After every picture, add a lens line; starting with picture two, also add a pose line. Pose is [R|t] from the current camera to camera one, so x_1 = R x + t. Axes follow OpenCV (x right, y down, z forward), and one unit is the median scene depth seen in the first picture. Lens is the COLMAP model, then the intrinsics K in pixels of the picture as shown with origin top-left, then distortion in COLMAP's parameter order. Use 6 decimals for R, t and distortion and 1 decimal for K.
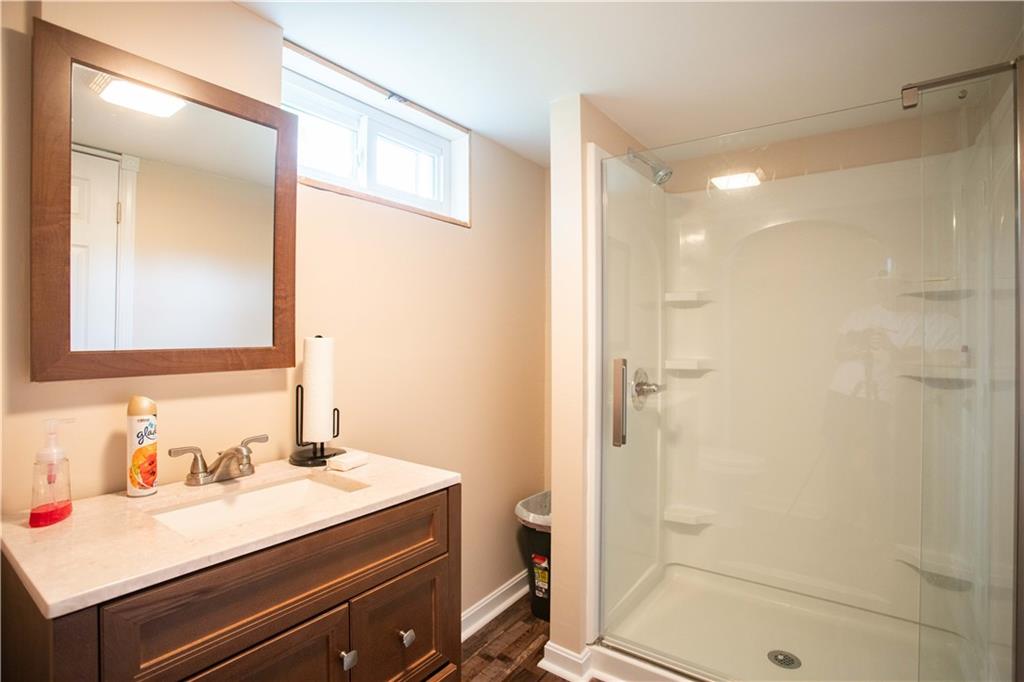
lens RADIAL K [[496.9, 0, 517.0], [0, 496.9, 336.2], [0, 0, 1]] dist [-0.085464, 0.038197]
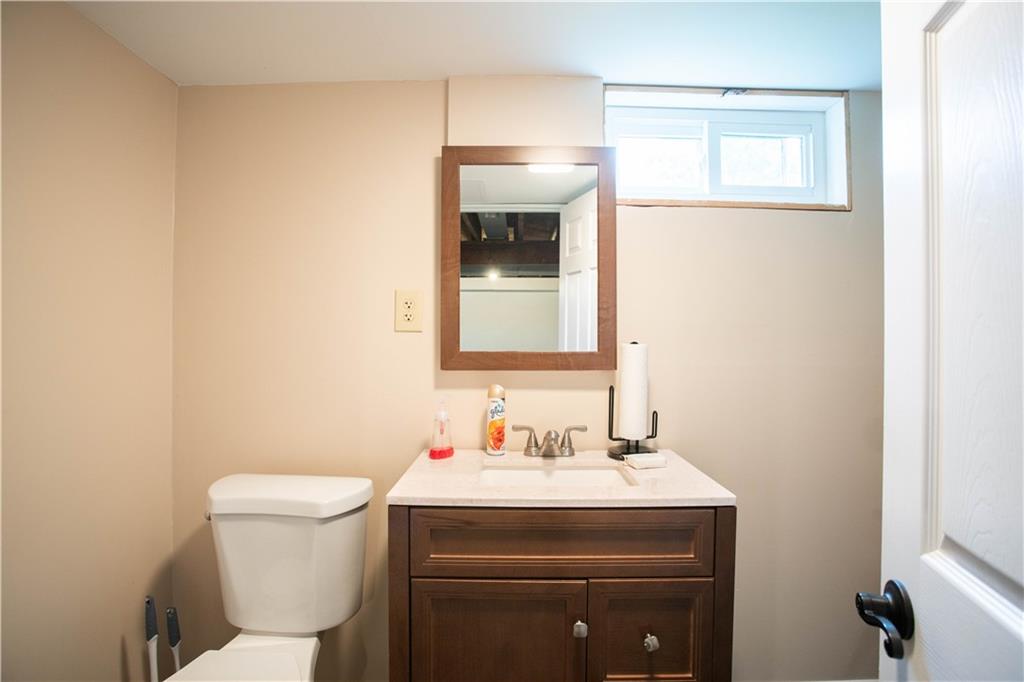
lens RADIAL K [[496.9, 0, 517.0], [0, 496.9, 336.2], [0, 0, 1]] dist [-0.085464, 0.038197]
pose [[0.593177, -0.006113, -0.805049, 0.379996], [-0.004648, 0.999929, -0.011018, -0.000858], [0.805059, 0.010277, 0.593106, 0.158395]]
